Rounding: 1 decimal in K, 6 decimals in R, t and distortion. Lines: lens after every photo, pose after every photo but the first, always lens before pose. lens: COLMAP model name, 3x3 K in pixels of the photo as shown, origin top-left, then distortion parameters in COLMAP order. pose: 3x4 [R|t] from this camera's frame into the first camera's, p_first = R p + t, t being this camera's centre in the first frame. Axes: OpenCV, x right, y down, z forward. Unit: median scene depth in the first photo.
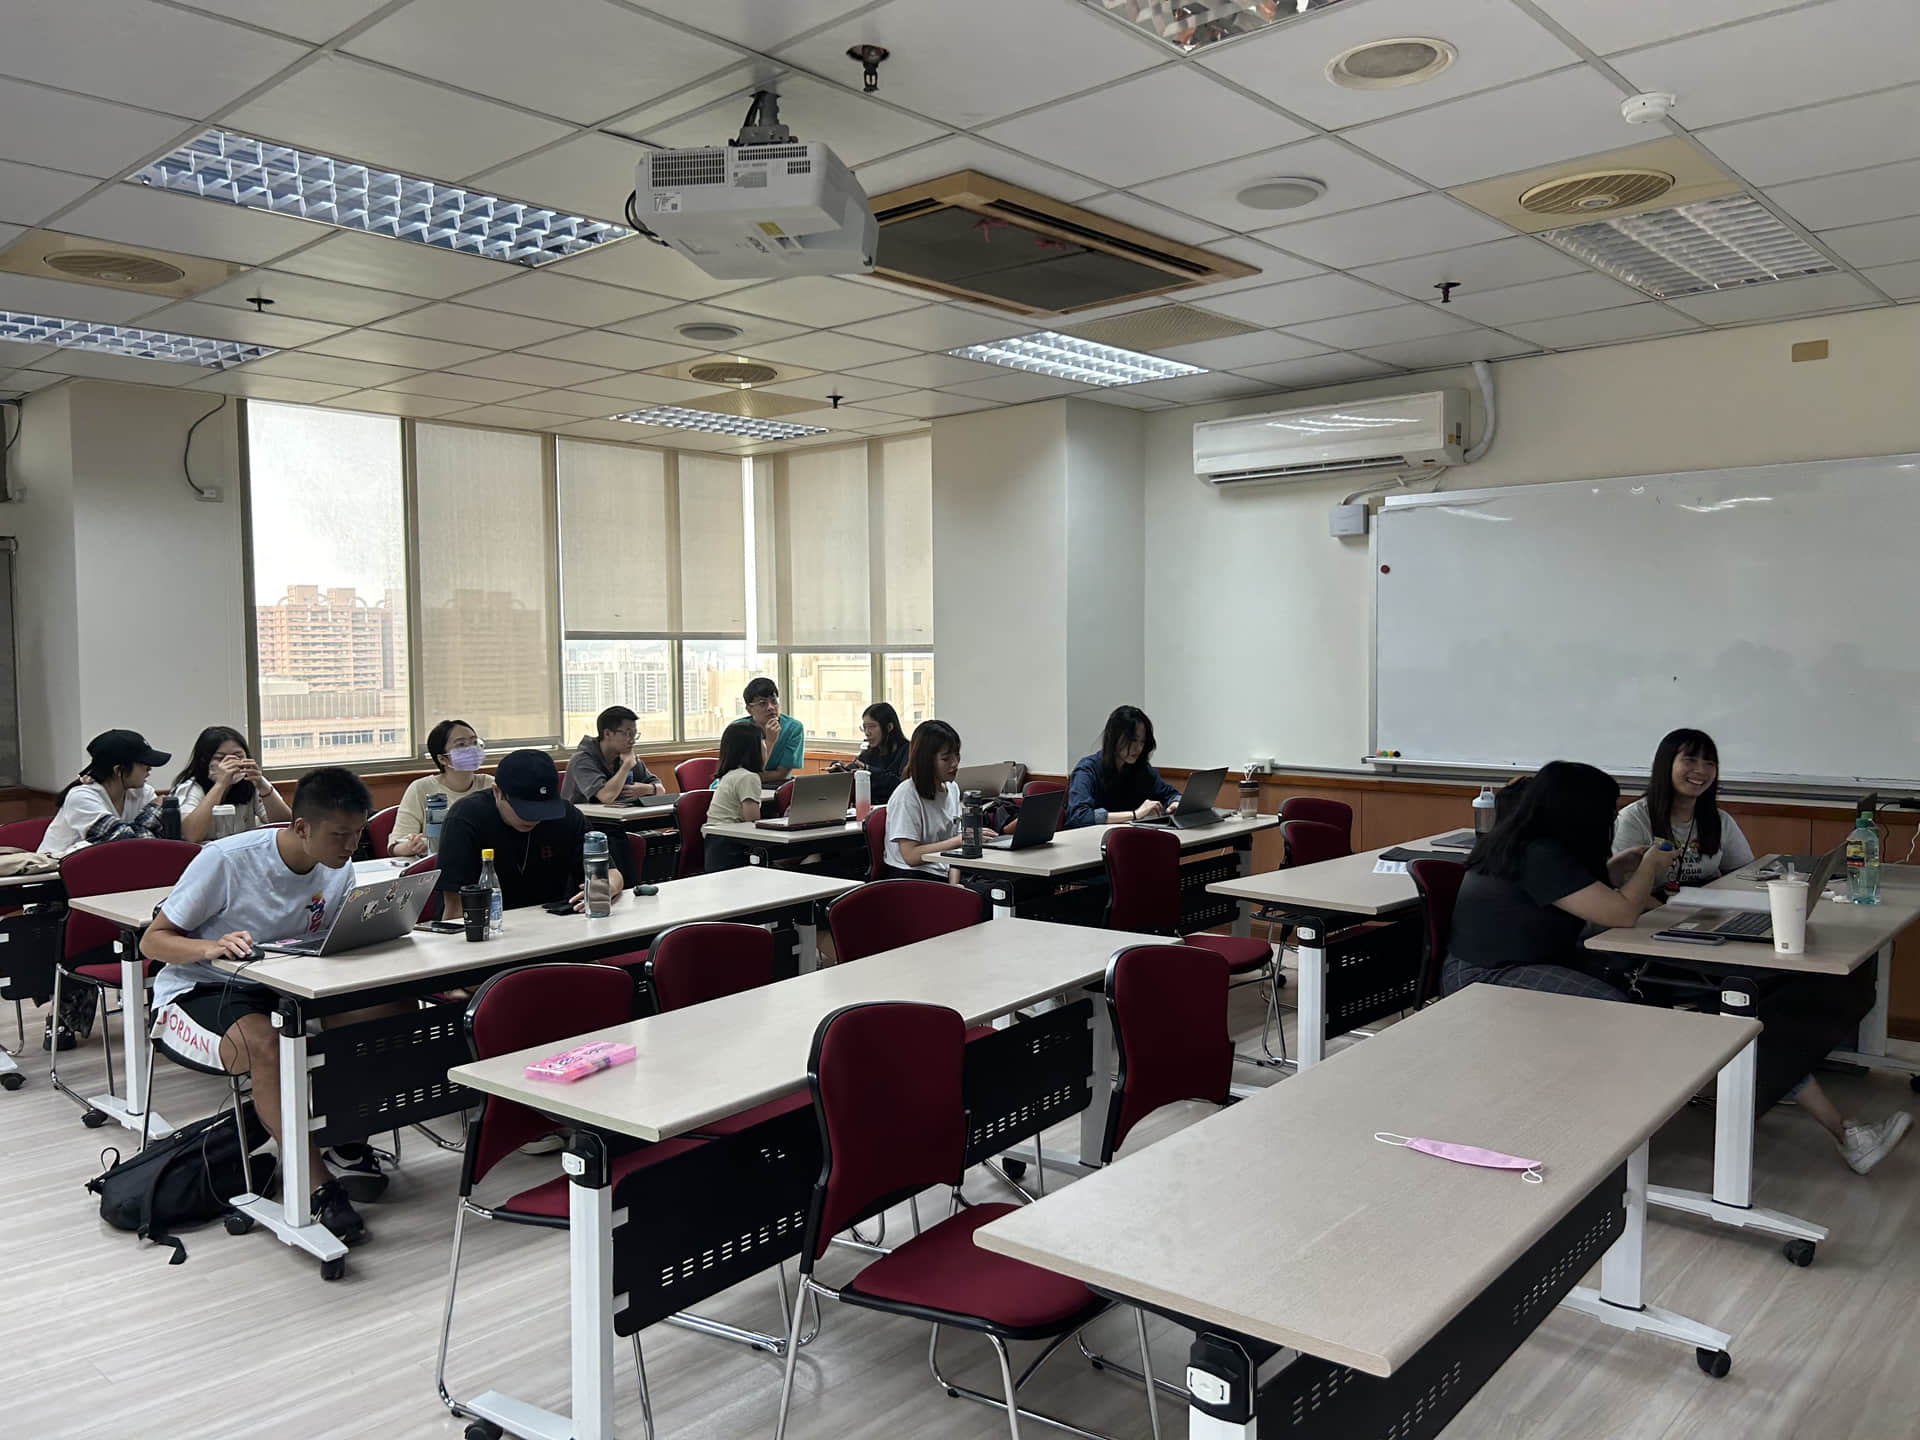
lens RADIAL K [[1454.0, 0, 960.0], [0, 1454.0, 720.0], [0, 0, 1]] dist [0.119870, -0.000234]
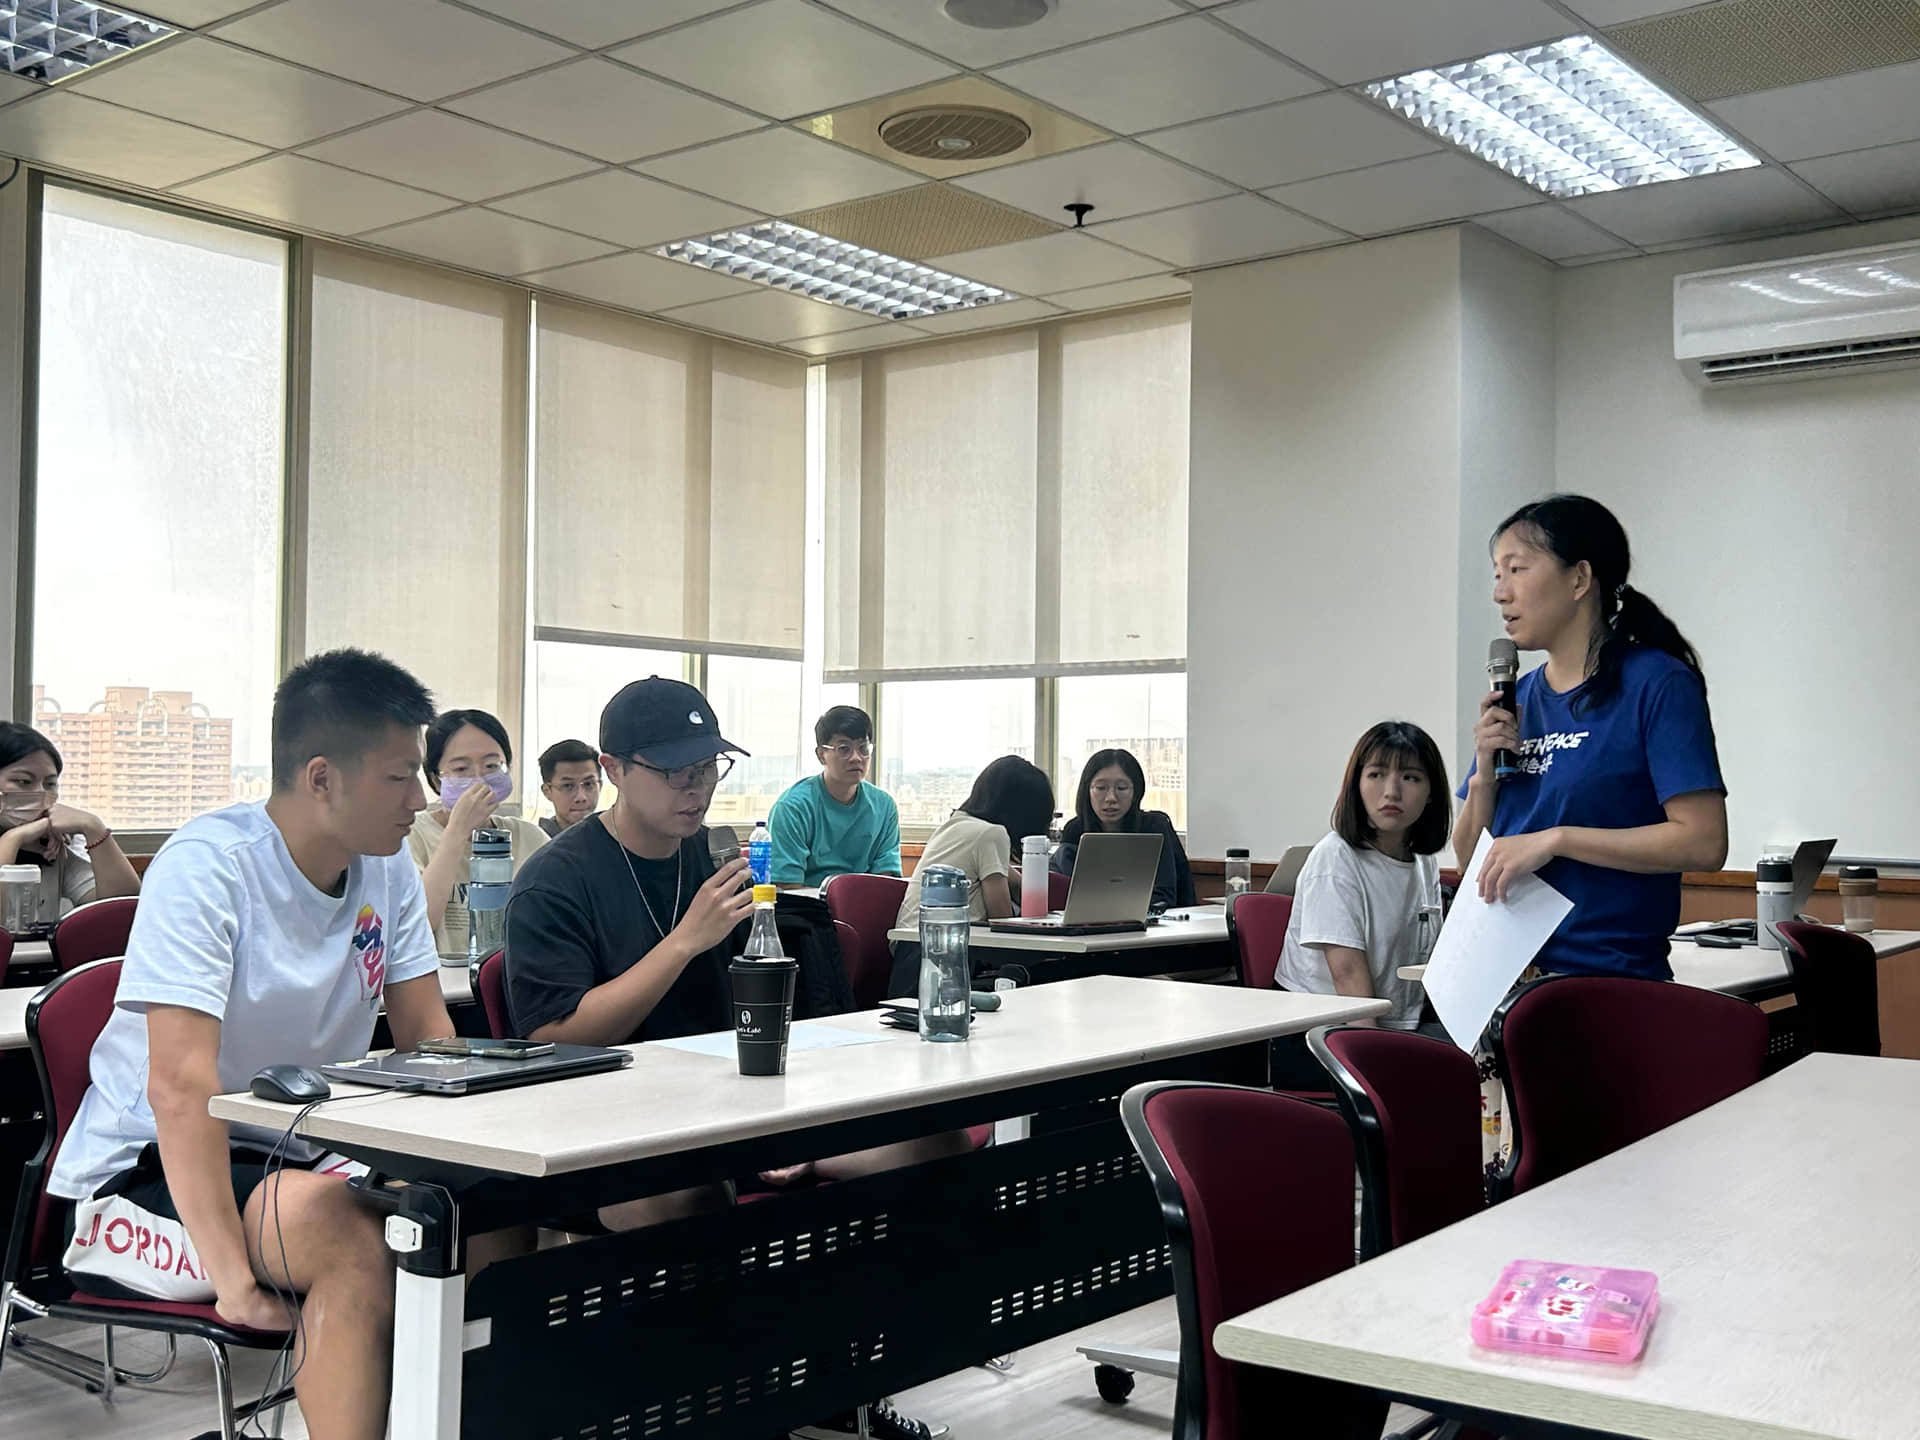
lens RADIAL K [[2052.1, 0, 960.0], [0, 2052.1, 720.0], [0, 0, 1]] dist [0.167757, 0.009412]
pose [[0.998138, 0.024986, 0.055649, -0.157685], [-0.020352, 0.996396, -0.082350, 0.047115], [-0.057506, 0.081064, 0.995049, 0.180117]]
